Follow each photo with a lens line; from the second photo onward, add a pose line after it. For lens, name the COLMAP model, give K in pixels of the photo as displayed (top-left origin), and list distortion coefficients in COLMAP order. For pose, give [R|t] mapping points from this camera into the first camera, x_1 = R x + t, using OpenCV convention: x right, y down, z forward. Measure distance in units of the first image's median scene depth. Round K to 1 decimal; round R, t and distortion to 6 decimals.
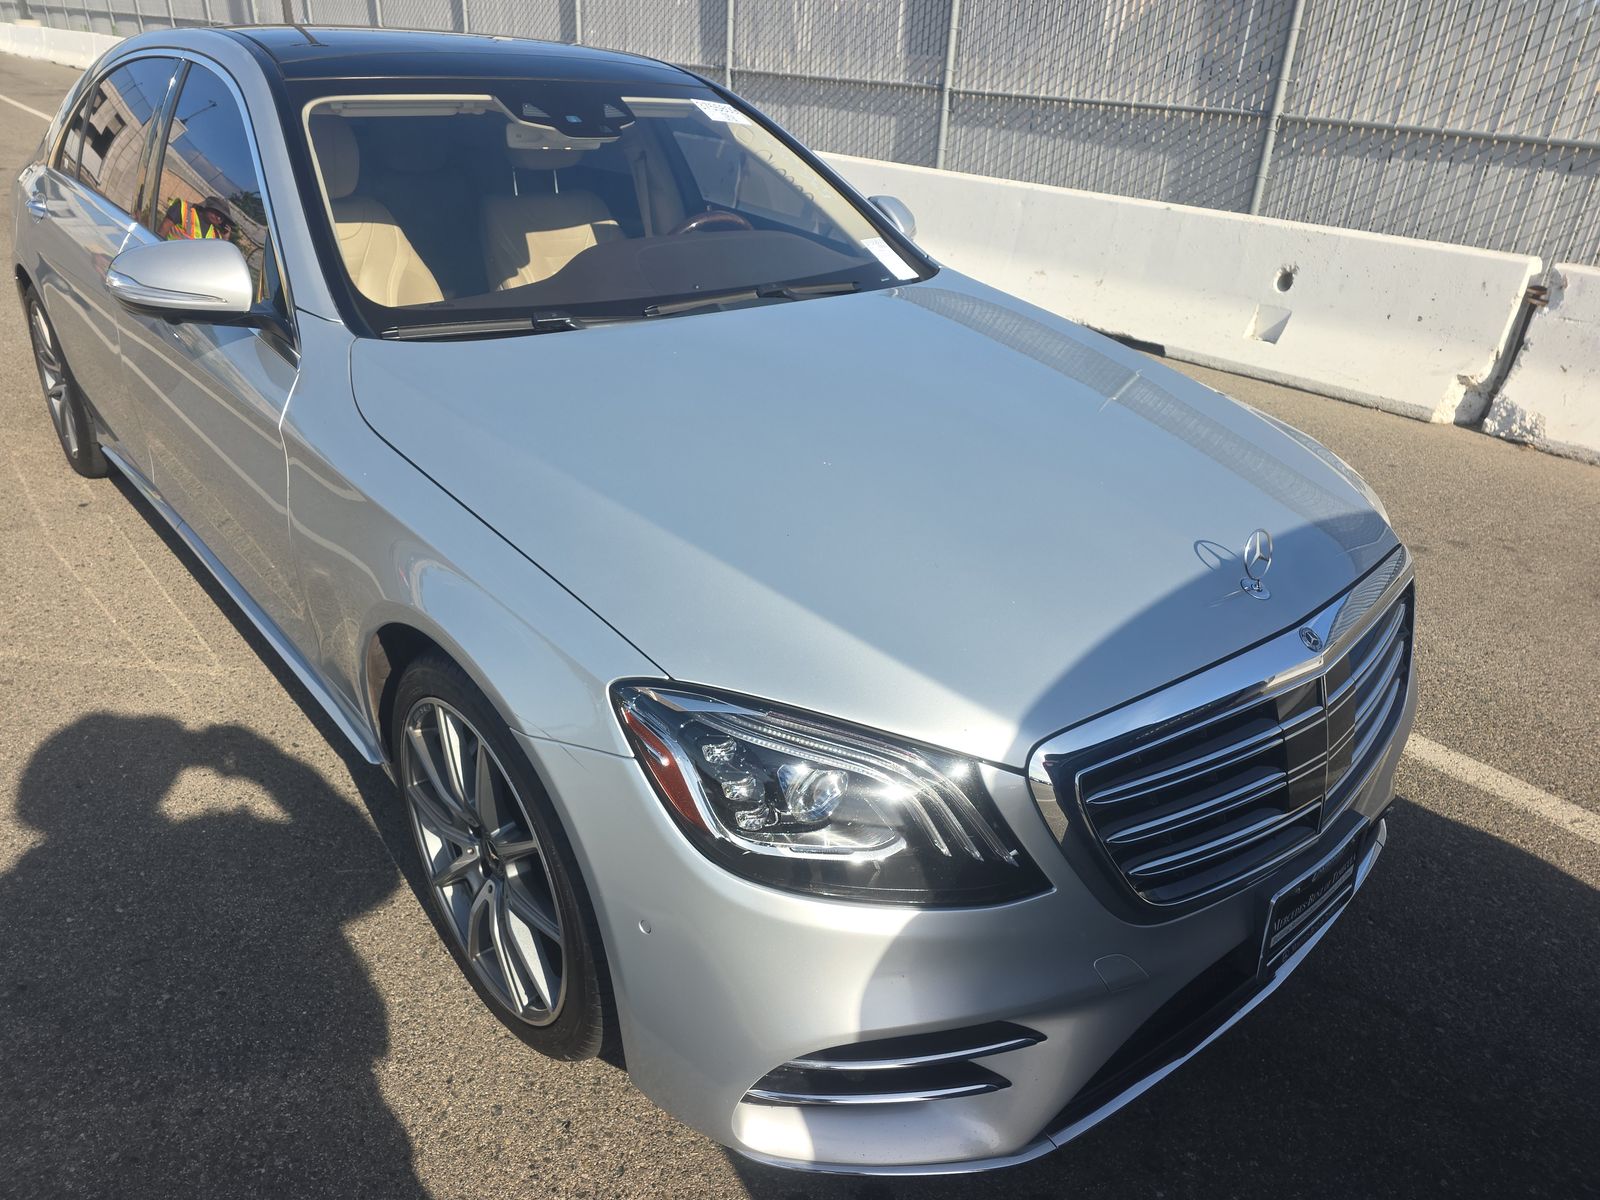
lens RADIAL K [[1067.0, 0, 808.2], [0, 1067.0, 604.1], [0, 0, 1]] dist [0.046451, -0.033480]
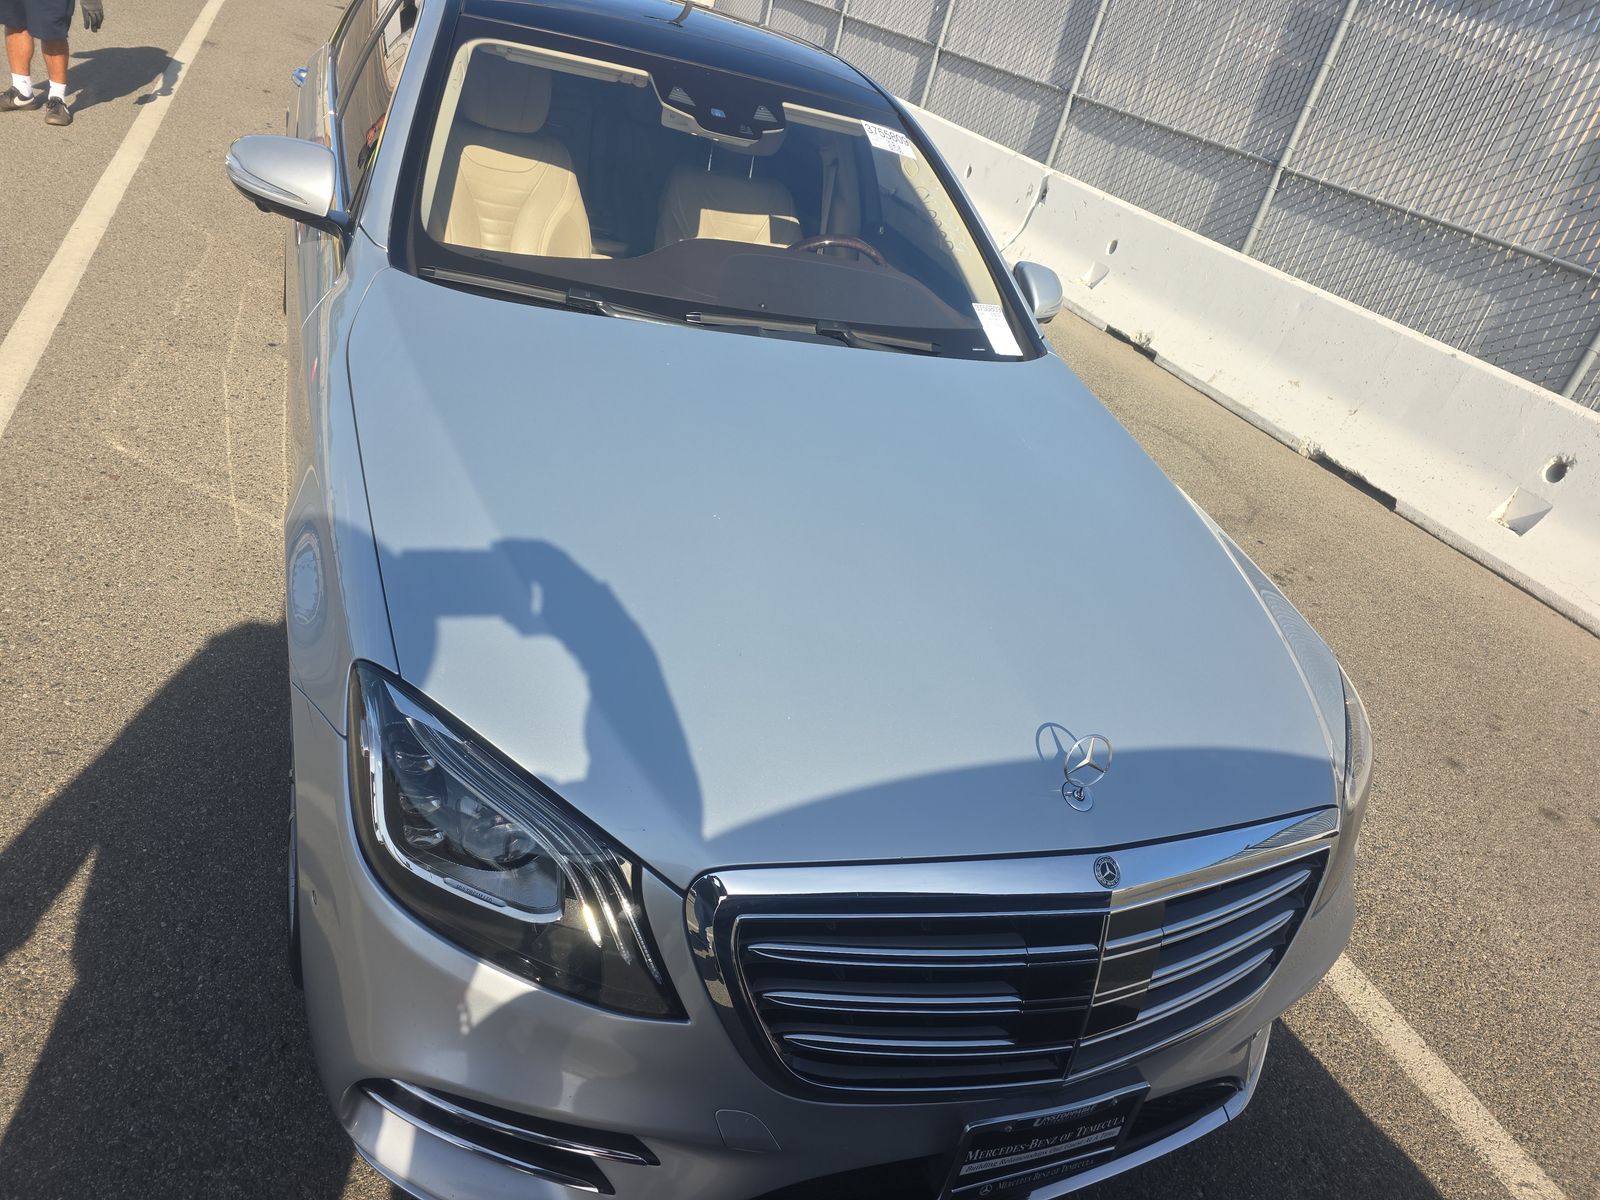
lens RADIAL K [[1067.0, 0, 806.6], [0, 1067.0, 606.6], [0, 0, 1]] dist [0.046451, -0.033480]
pose [[0.925911, 0.321850, -0.197739, 0.156233], [-0.320927, 0.946357, 0.037601, -0.059014], [0.199234, 0.028644, 0.979533, 0.033088]]
